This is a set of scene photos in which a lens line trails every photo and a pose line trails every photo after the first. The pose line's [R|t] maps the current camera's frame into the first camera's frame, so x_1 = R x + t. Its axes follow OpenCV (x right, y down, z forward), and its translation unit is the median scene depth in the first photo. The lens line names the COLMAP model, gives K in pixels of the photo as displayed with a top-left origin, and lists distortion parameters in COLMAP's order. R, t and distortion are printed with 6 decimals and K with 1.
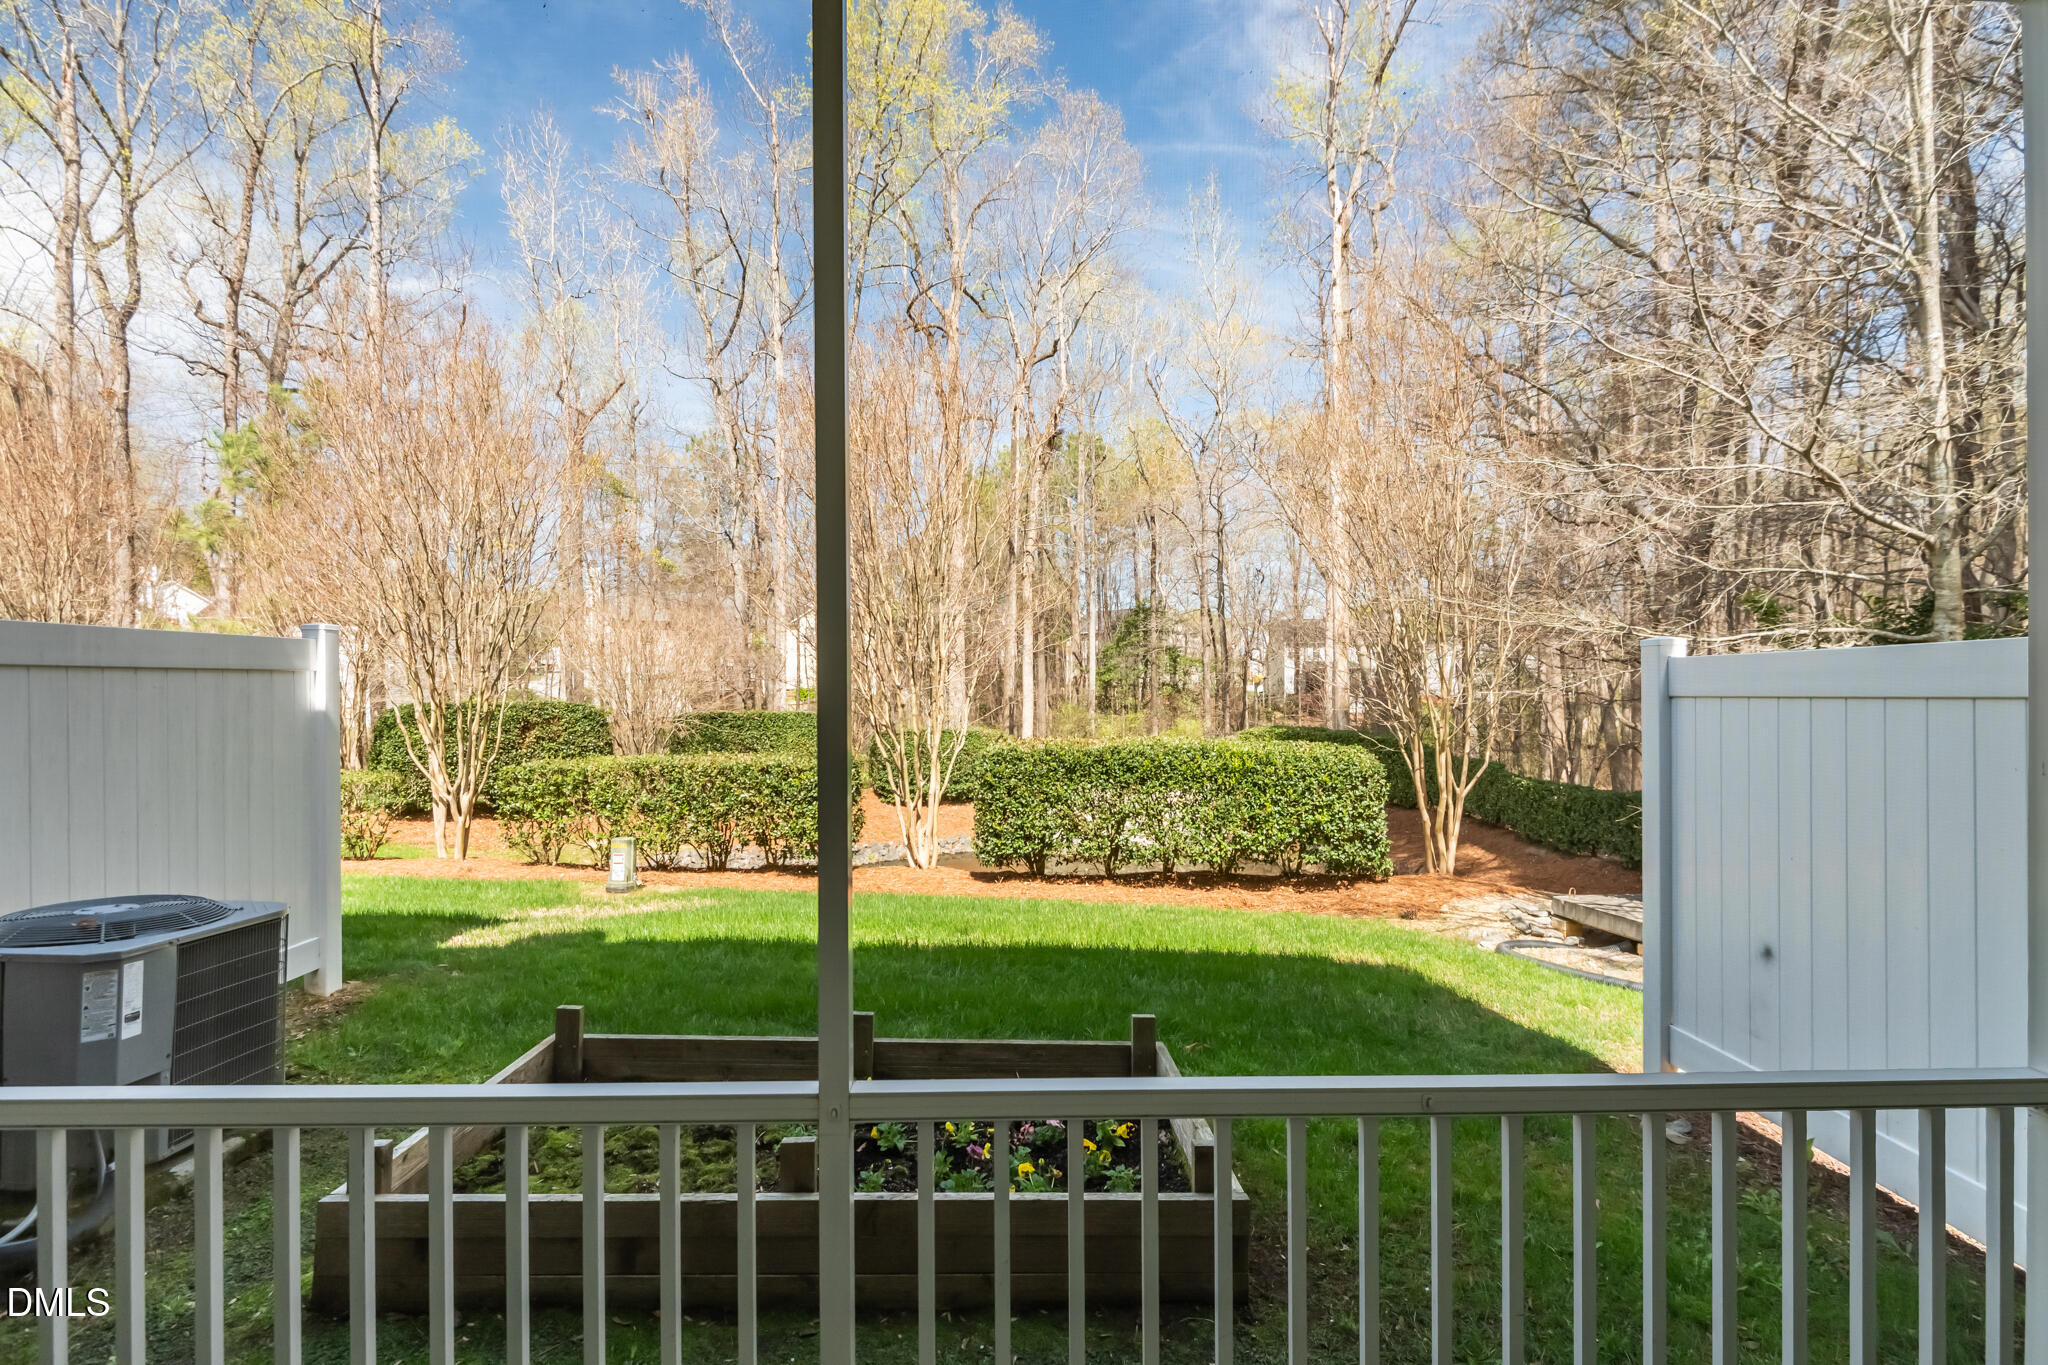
lens RADIAL K [[944.1, 0, 1026.0], [0, 944.1, 692.4], [0, 0, 1]] dist [-0.004463, -0.004803]
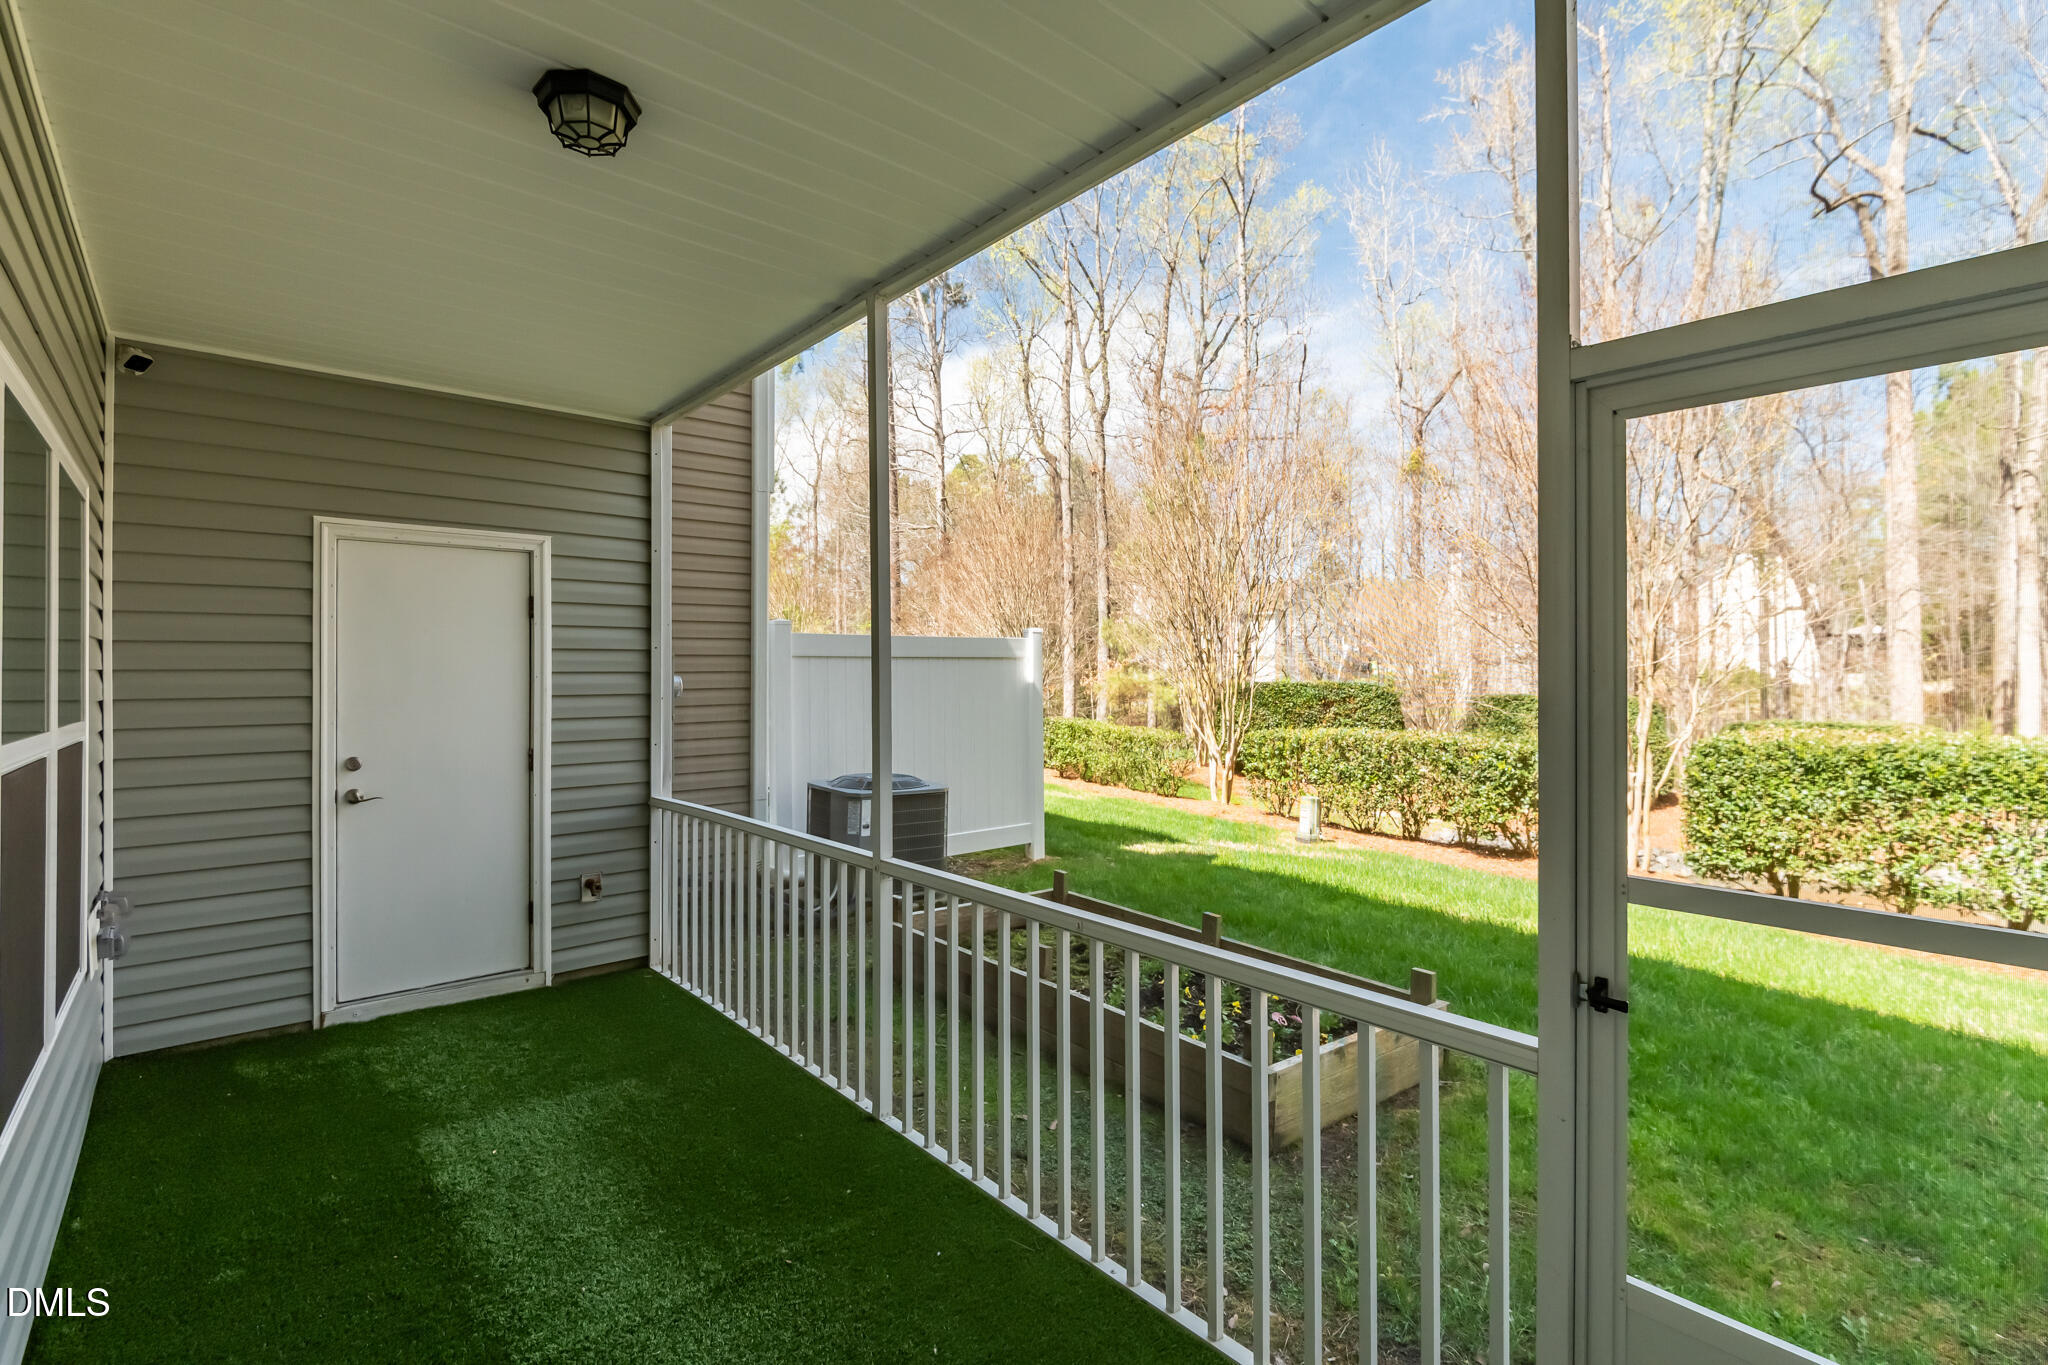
lens RADIAL K [[944.1, 0, 1022.3], [0, 944.1, 674.9], [0, 0, 1]] dist [-0.004463, -0.004803]
pose [[0.620498, 0.000659, -0.784208, 0.240048], [-0.001048, 0.999999, 0.000010, 0.002723], [0.784207, 0.000816, 0.620498, -0.007338]]
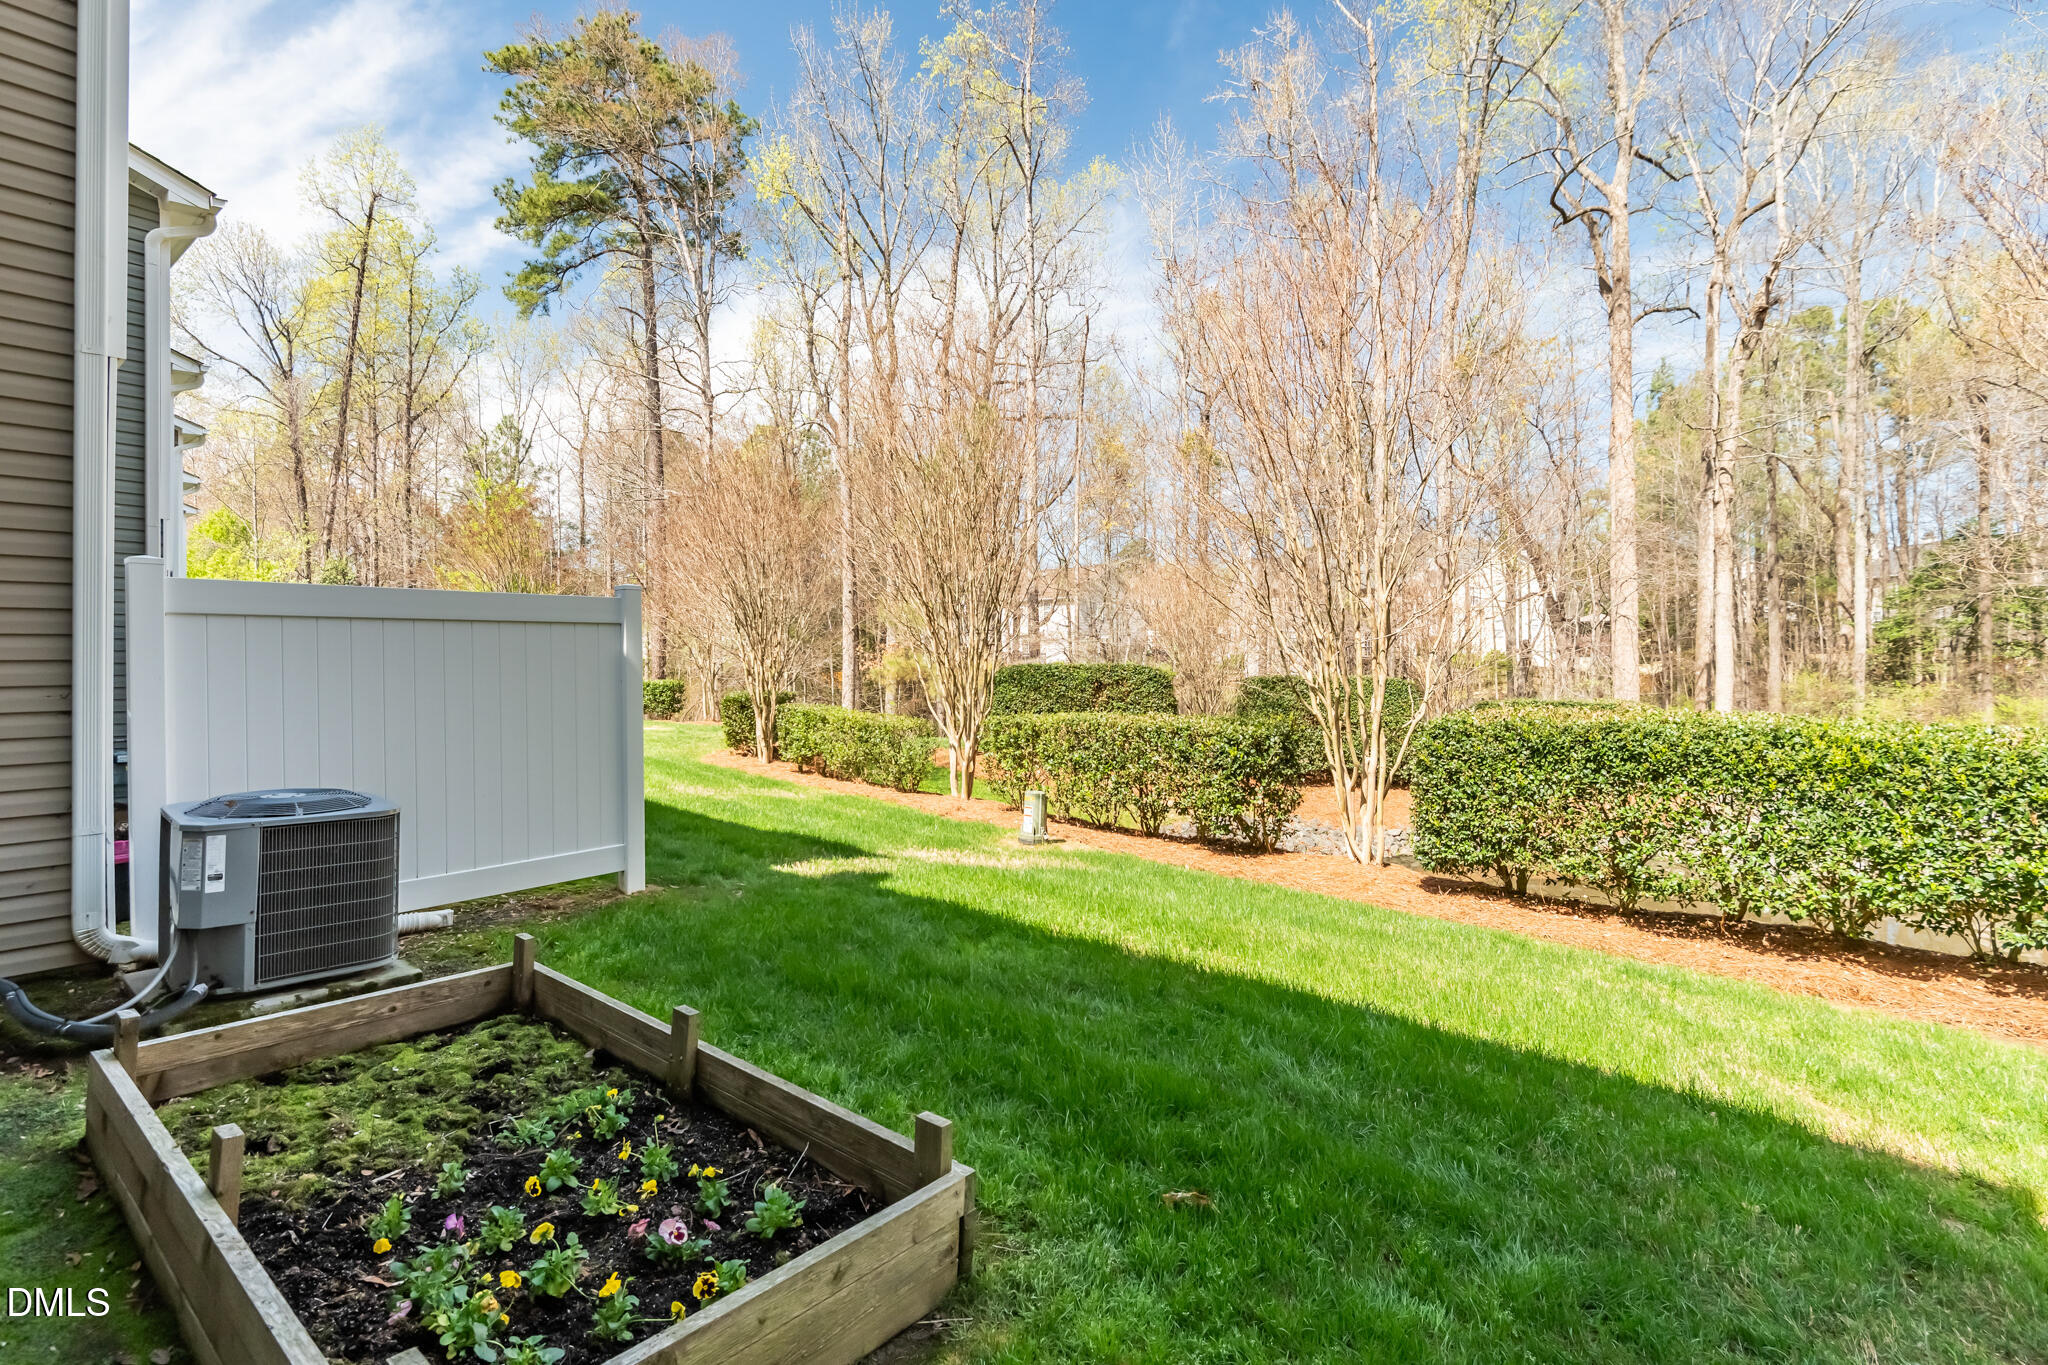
lens RADIAL K [[944.1, 0, 1035.9], [0, 944.1, 667.8], [0, 0, 1]] dist [-0.004463, -0.004803]
pose [[0.762336, 0.003589, -0.647171, 0.207519], [0.000996, 0.999977, 0.006719, 0.012021], [0.647180, -0.005767, 0.762315, 0.198222]]
